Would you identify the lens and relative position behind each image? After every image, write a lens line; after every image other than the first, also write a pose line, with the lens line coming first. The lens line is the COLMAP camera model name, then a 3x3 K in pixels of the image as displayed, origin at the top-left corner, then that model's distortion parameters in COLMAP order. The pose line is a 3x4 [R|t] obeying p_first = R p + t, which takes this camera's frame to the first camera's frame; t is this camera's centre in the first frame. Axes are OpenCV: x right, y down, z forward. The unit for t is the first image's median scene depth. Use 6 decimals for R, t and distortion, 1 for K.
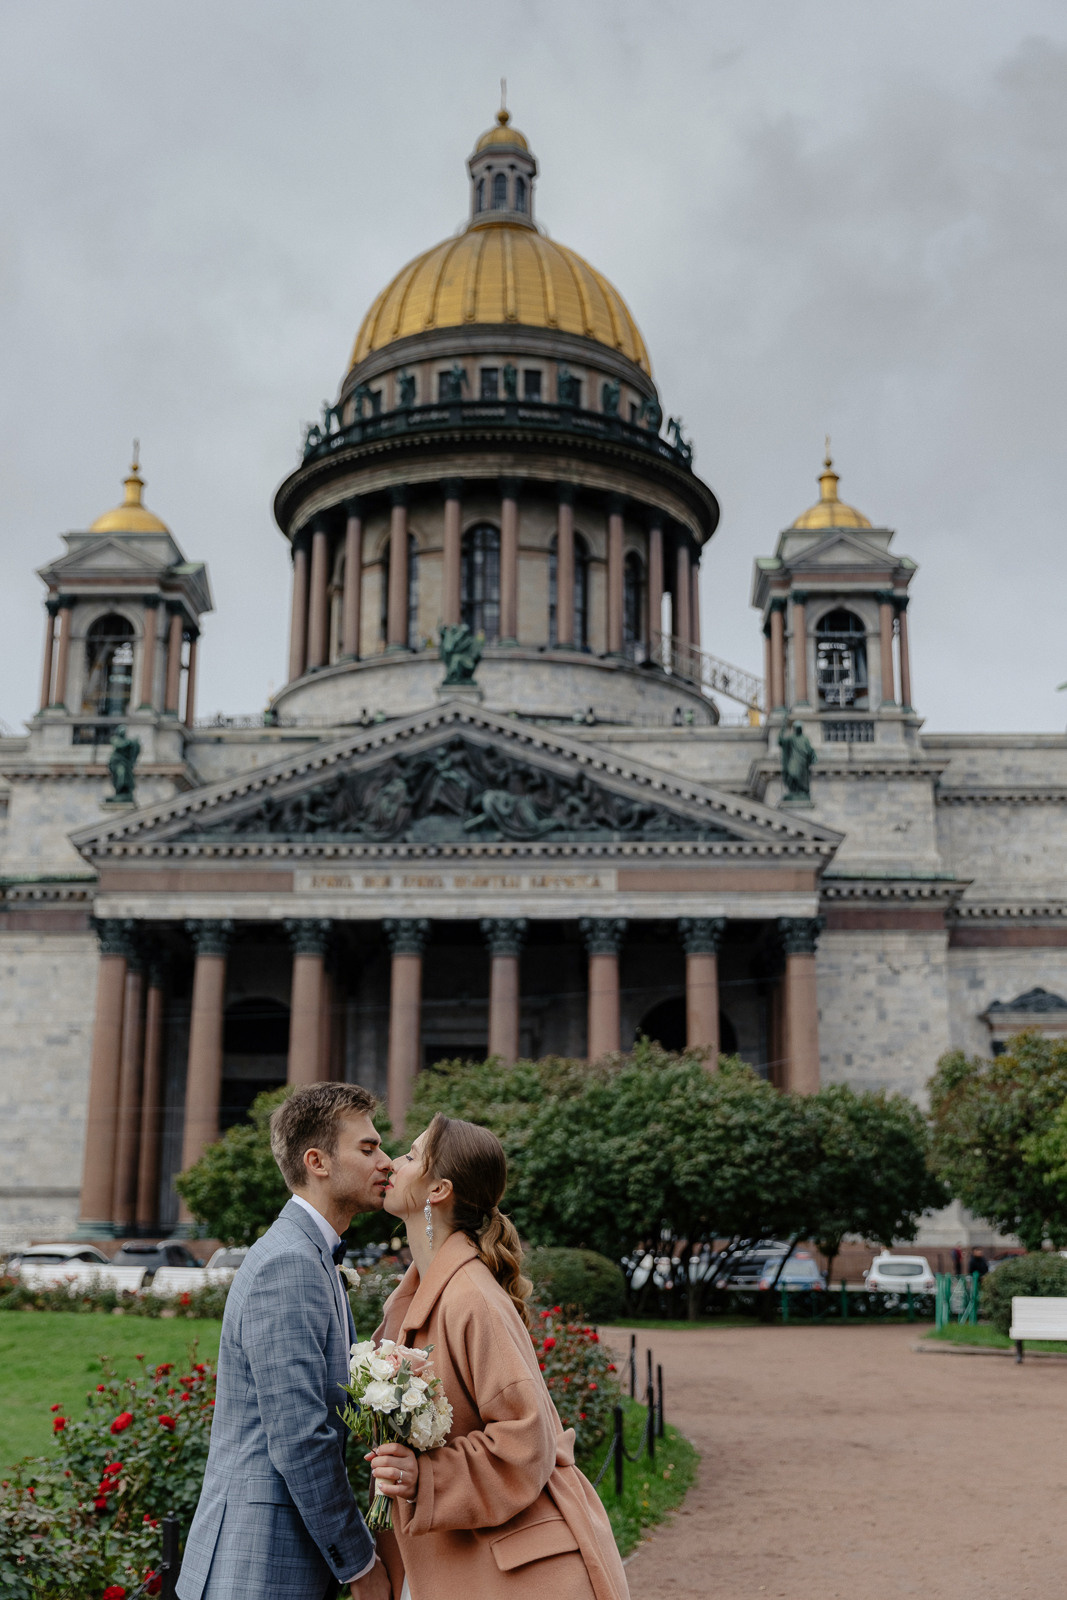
lens RADIAL K [[1776.1, 0, 549.3], [0, 1776.1, 777.6], [0, 0, 1]] dist [0.000246, 0.007173]
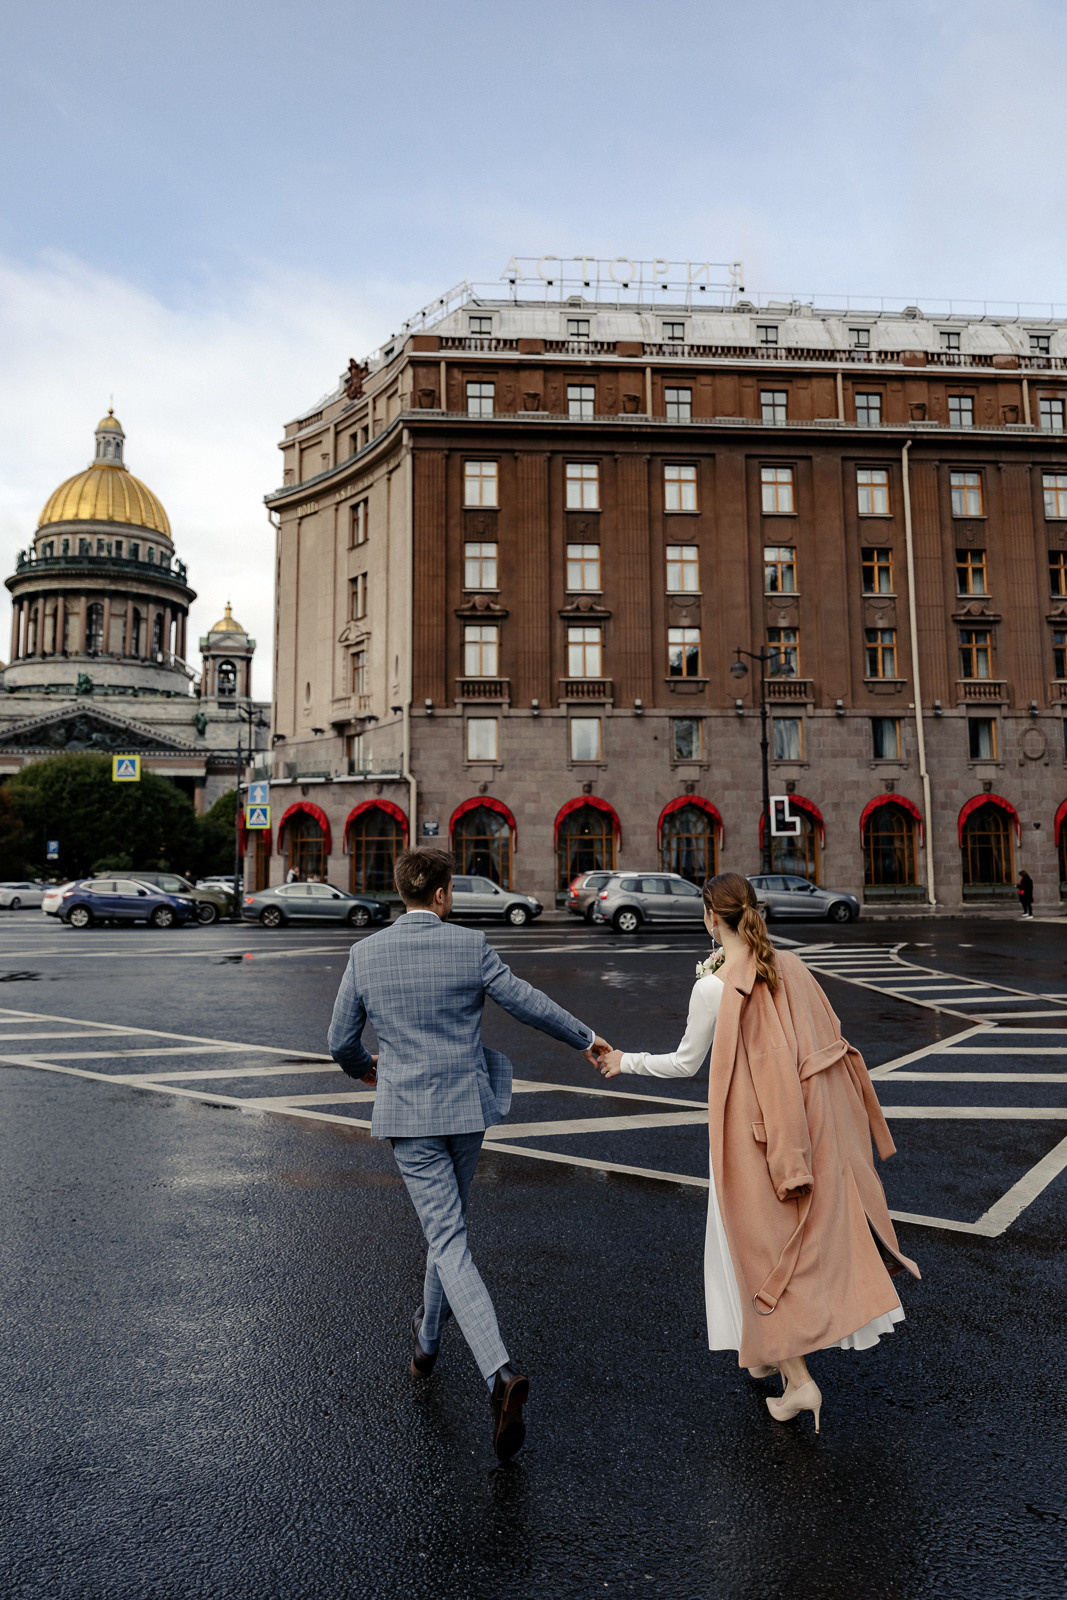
lens RADIAL K [[1193.7, 0, 561.1], [0, 1193.7, 717.5], [0, 0, 1]] dist [-0.023175, 0.000482]
pose [[0.944105, 0.027731, 0.328477, 0.043582], [-0.067695, 0.991528, 0.110859, -0.258243], [-0.322620, -0.126899, 0.937983, -1.003971]]
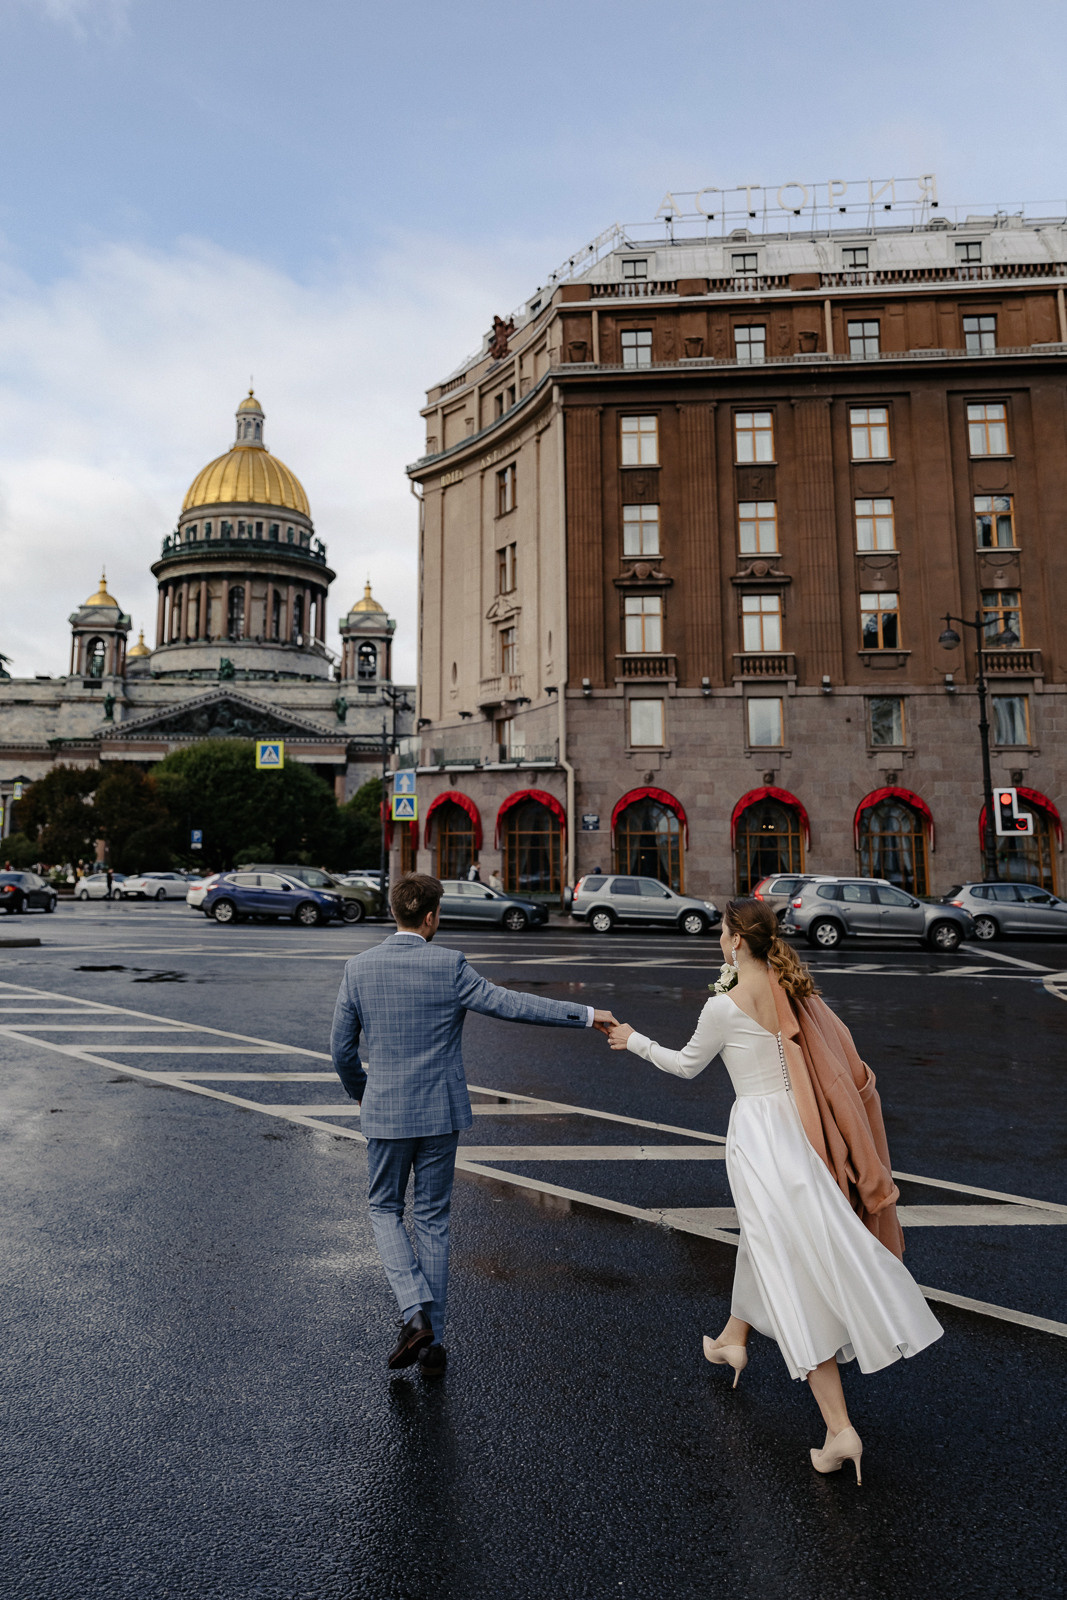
lens RADIAL K [[1288.8, 0, 412.9], [0, 1288.8, 628.6], [0, 0, 1]] dist [-0.029008, 0.001338]
pose [[0.995075, 0.024388, 0.096077, 0.042478], [-0.030937, 0.997255, 0.067272, -0.256671], [-0.094173, -0.069913, 0.993098, -0.995246]]
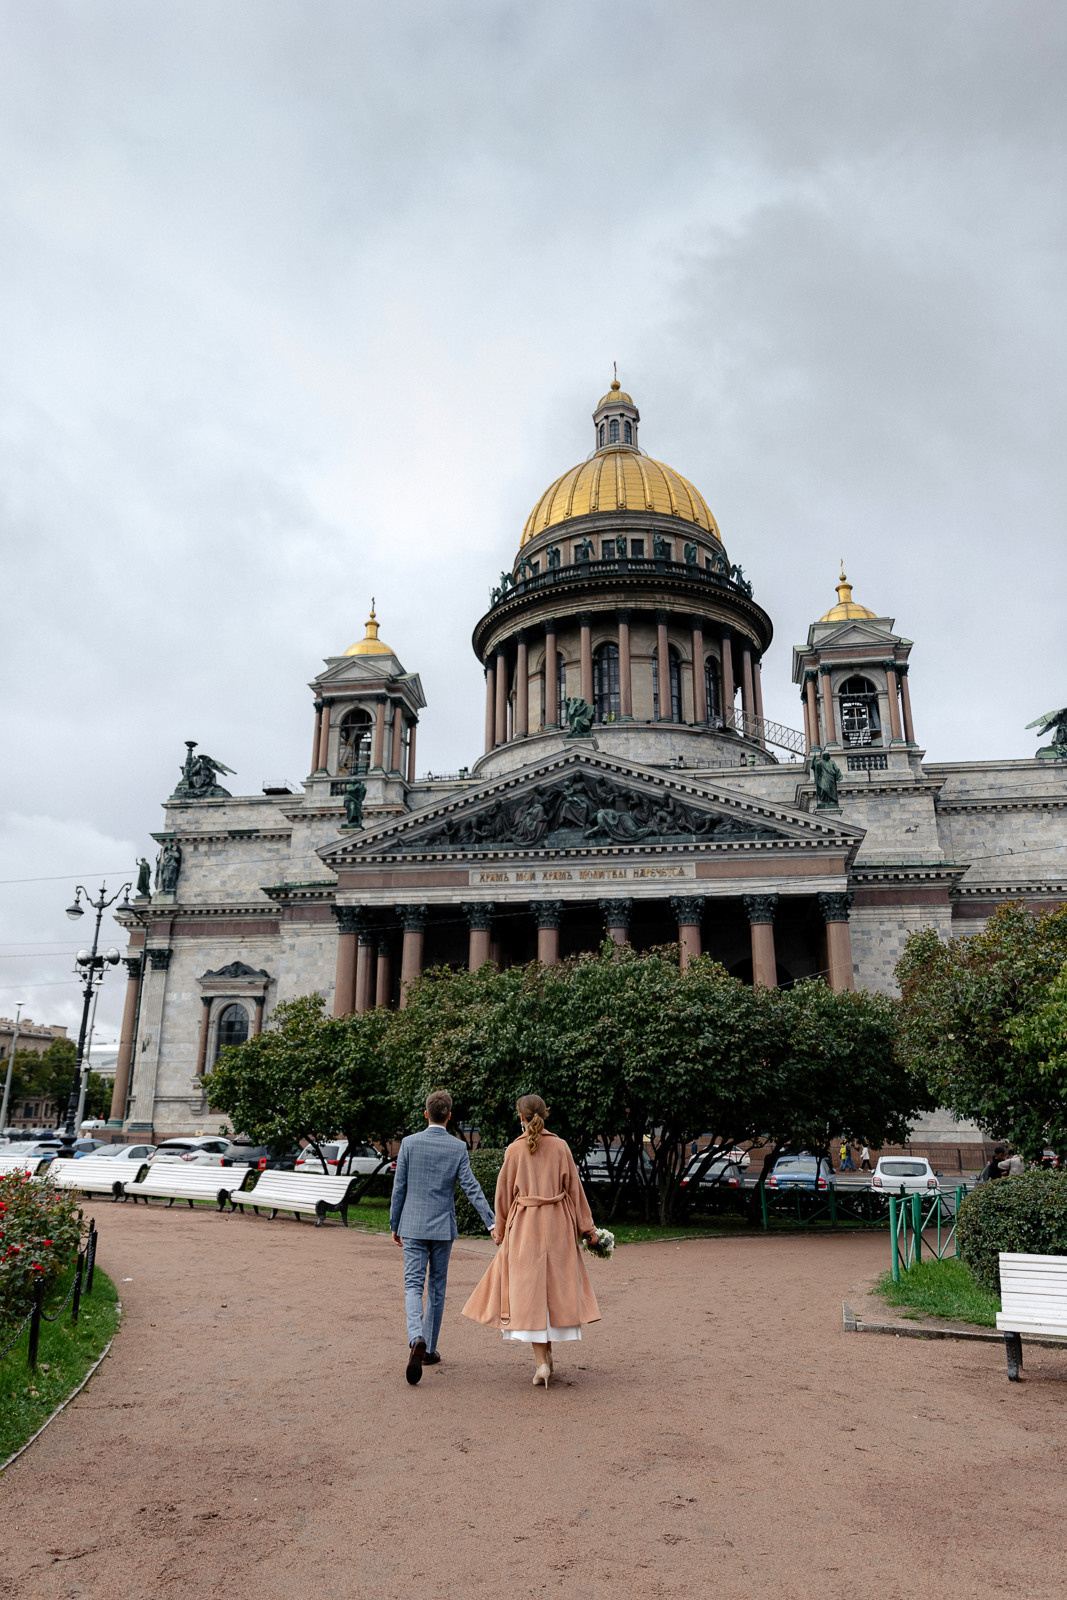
lens RADIAL K [[1083.3, 0, 510.2], [0, 1083.3, 768.1], [0, 0, 1]] dist [0.006823, 0.000728]
pose [[0.985123, -0.046409, -0.165468, 0.033591], [0.034779, 0.996762, -0.072504, 0.030248], [0.168297, 0.065671, 0.983546, 0.120726]]
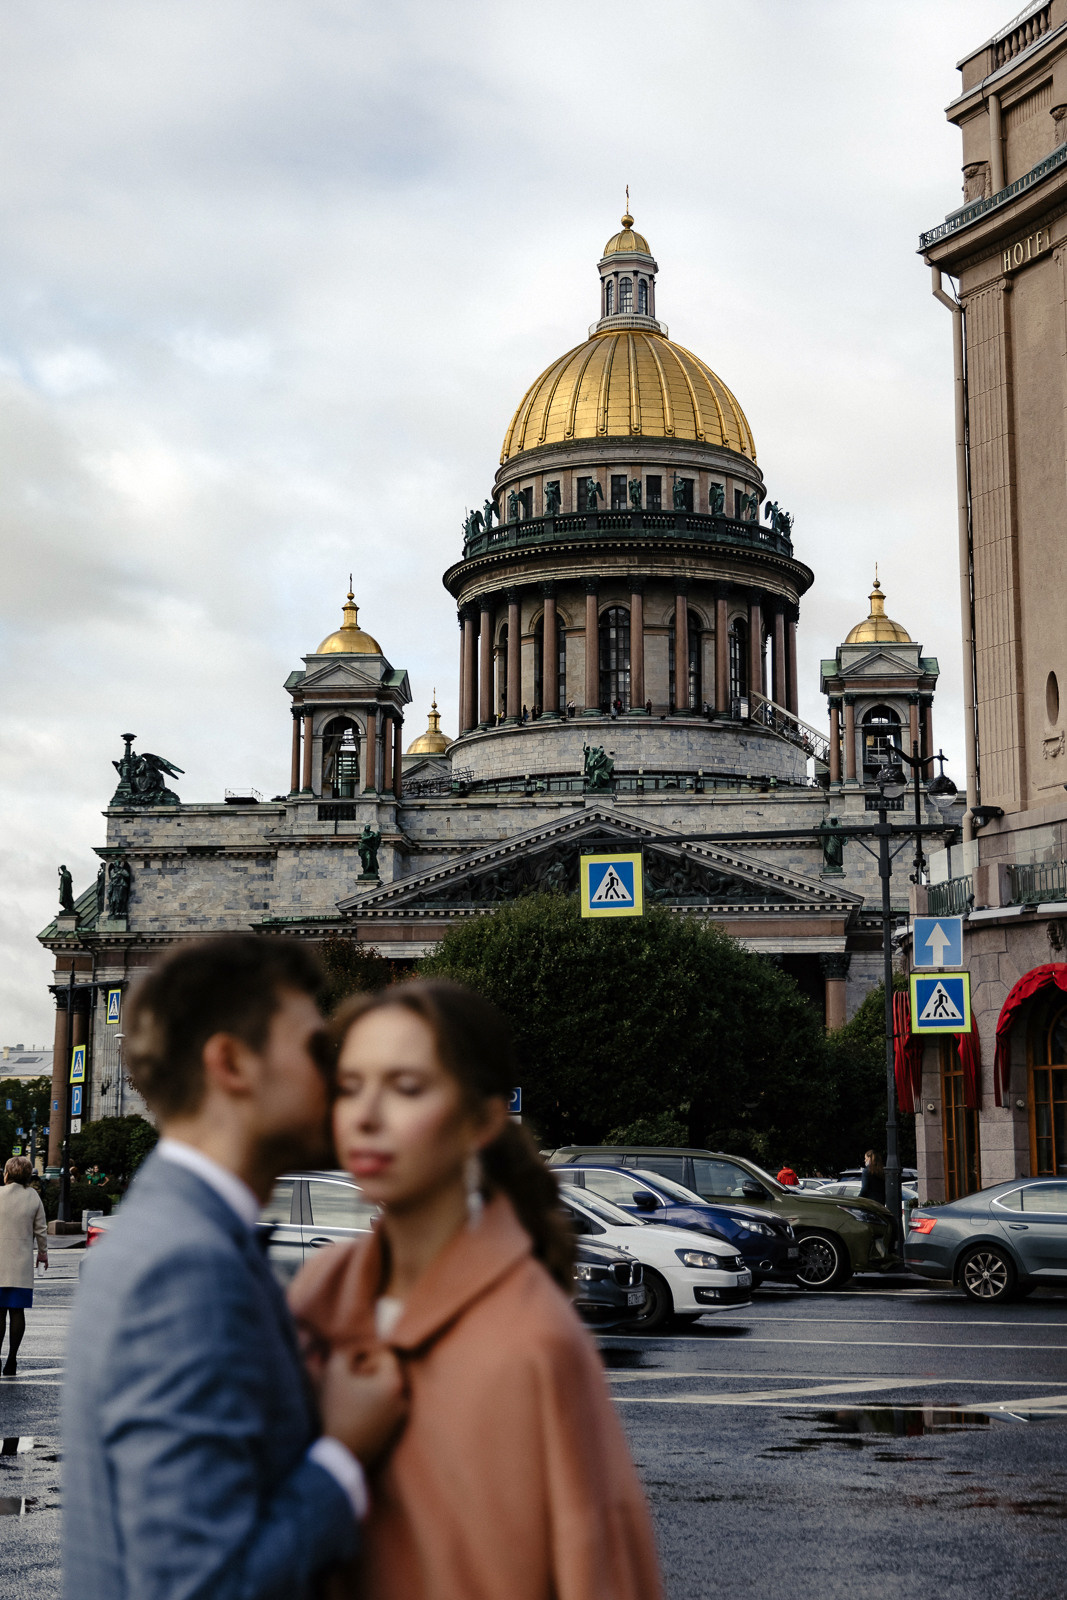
lens RADIAL K [[2509.2, 0, 629.6], [0, 2509.2, 649.9], [0, 0, 1]] dist [0.028003, 0.058522]
pose [[0.998973, -0.017644, -0.041724, 0.054696], [0.019593, 0.998714, 0.046768, -0.234328], [0.040845, -0.047537, 0.998034, -0.918475]]
